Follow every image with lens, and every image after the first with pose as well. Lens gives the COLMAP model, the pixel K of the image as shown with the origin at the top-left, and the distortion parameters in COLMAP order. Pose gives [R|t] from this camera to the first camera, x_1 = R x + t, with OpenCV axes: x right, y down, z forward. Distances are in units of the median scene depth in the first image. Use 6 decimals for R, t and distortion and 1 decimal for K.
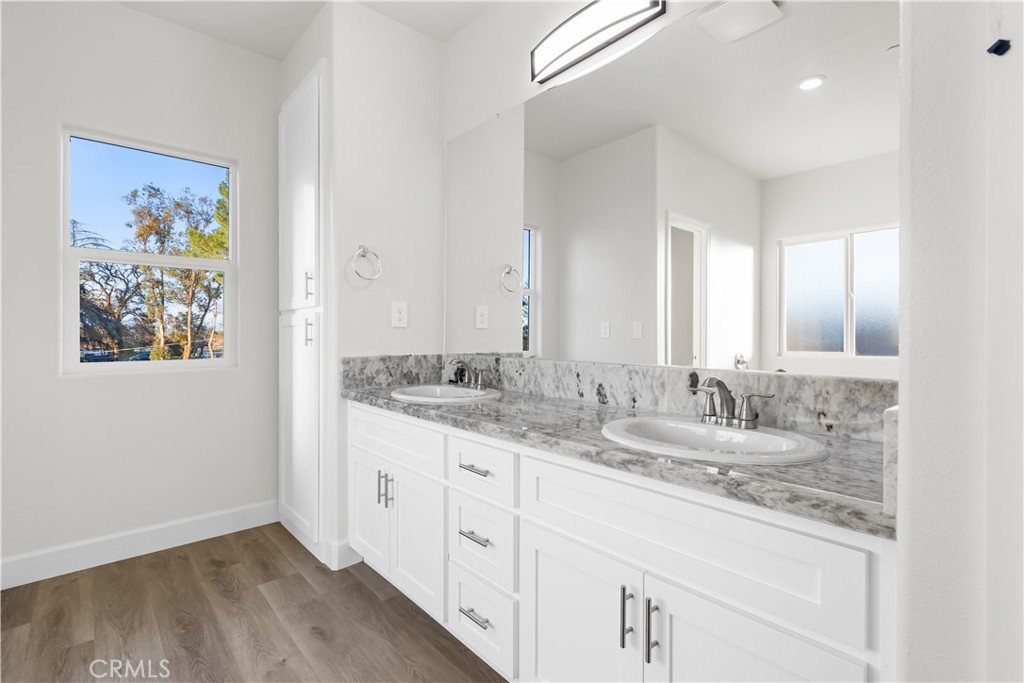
lens RADIAL K [[474.3, 0, 515.7], [0, 474.3, 336.1], [0, 0, 1]] dist [0.001100, -0.001280]
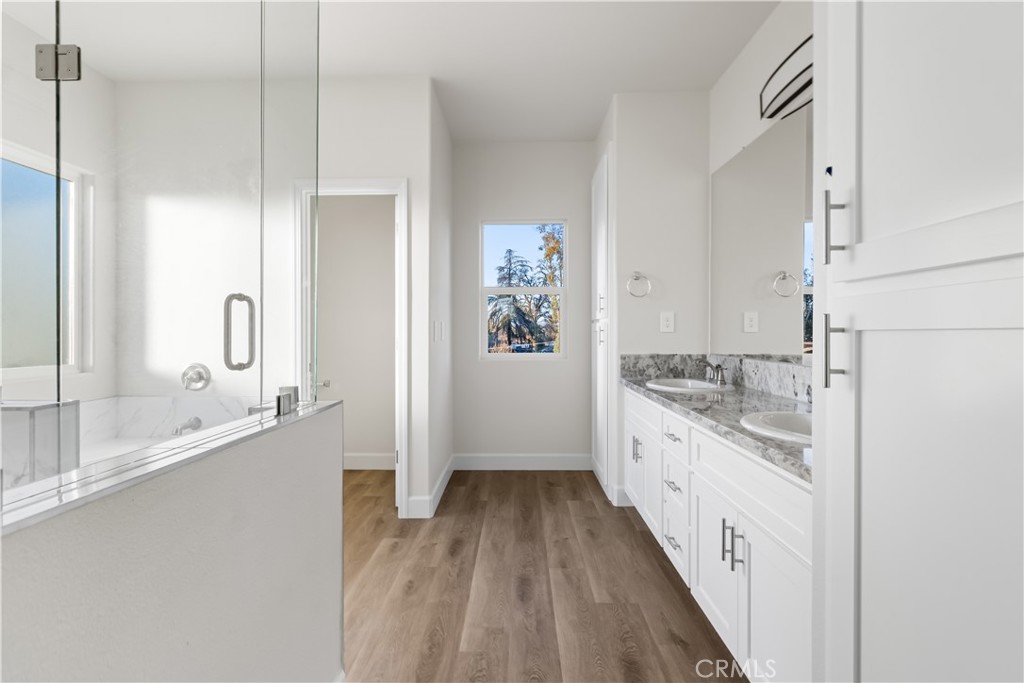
lens RADIAL K [[474.3, 0, 513.8], [0, 474.3, 331.6], [0, 0, 1]] dist [0.001100, -0.001280]
pose [[0.735300, -0.003128, -0.677734, 0.336379], [0.000994, 0.999993, -0.003536, -0.017093], [0.677741, 0.001927, 0.735299, -0.226701]]
